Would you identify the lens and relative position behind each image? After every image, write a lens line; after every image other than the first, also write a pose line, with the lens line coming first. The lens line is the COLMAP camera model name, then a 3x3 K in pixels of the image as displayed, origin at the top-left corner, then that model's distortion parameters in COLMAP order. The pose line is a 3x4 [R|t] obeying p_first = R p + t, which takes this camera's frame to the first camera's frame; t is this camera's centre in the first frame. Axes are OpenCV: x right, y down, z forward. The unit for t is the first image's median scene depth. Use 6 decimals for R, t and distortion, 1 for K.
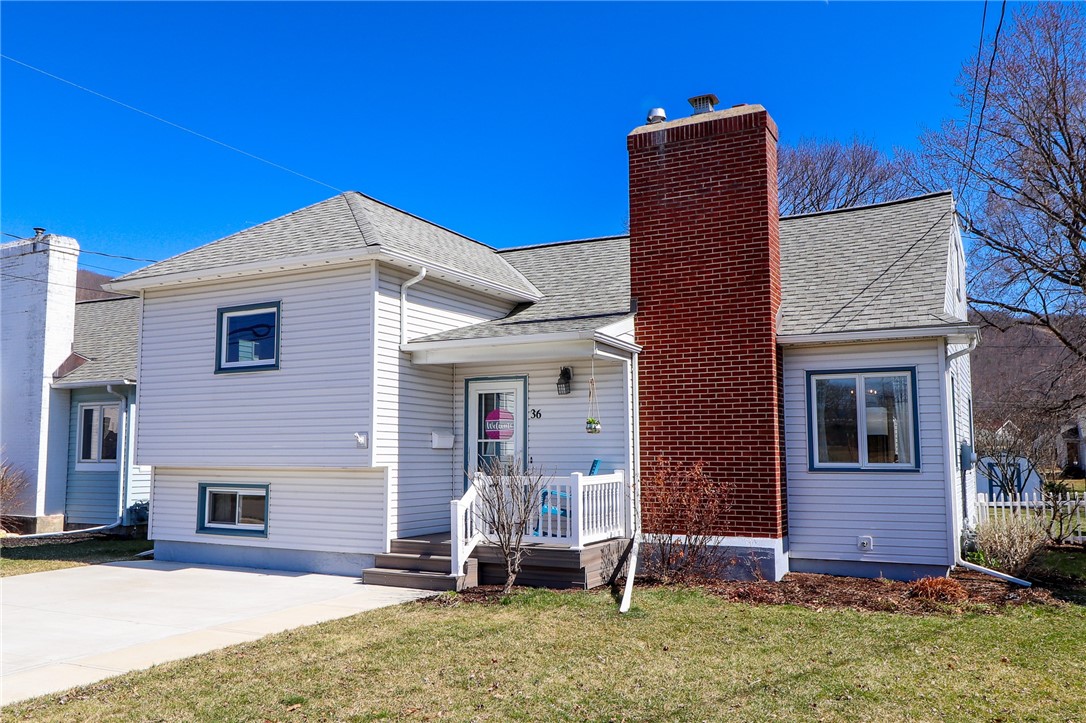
lens RADIAL K [[918.7, 0, 539.1], [0, 918.7, 375.1], [0, 0, 1]] dist [-0.002725, -0.003358]
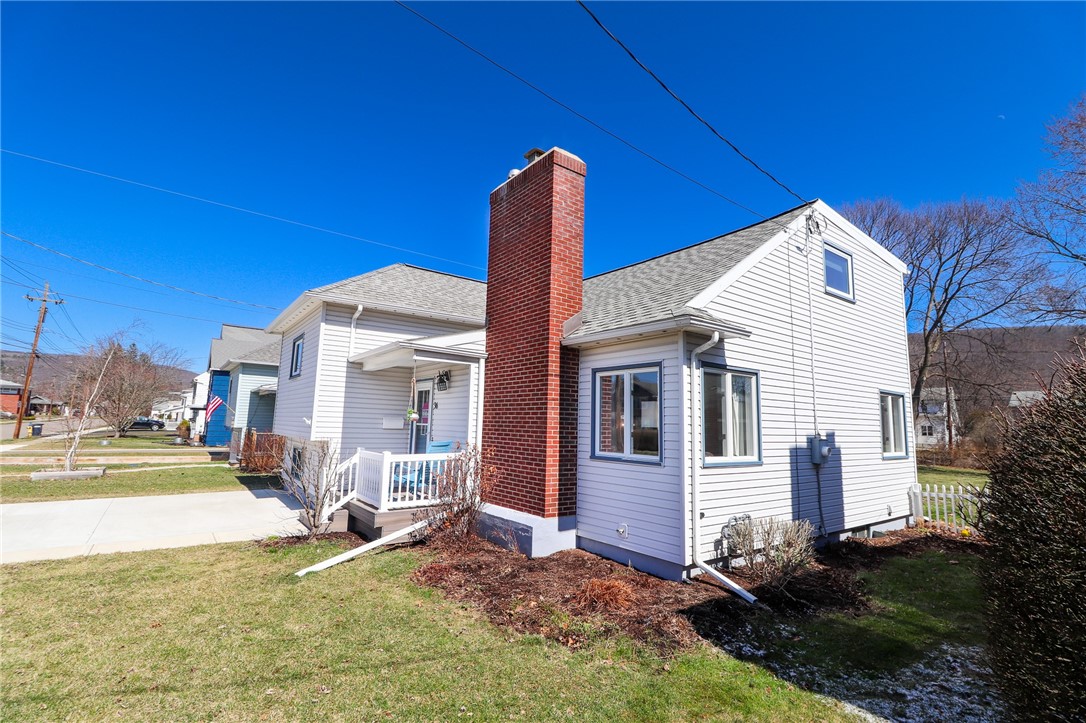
lens RADIAL K [[513.2, 0, 543.0], [0, 513.2, 361.5], [0, 0, 1]] dist [0.000611, -0.000369]
pose [[0.905384, -0.029380, -0.423576, 0.476985], [0.011323, 0.998919, -0.045085, 0.013453], [0.424443, 0.036023, 0.904738, 0.382464]]
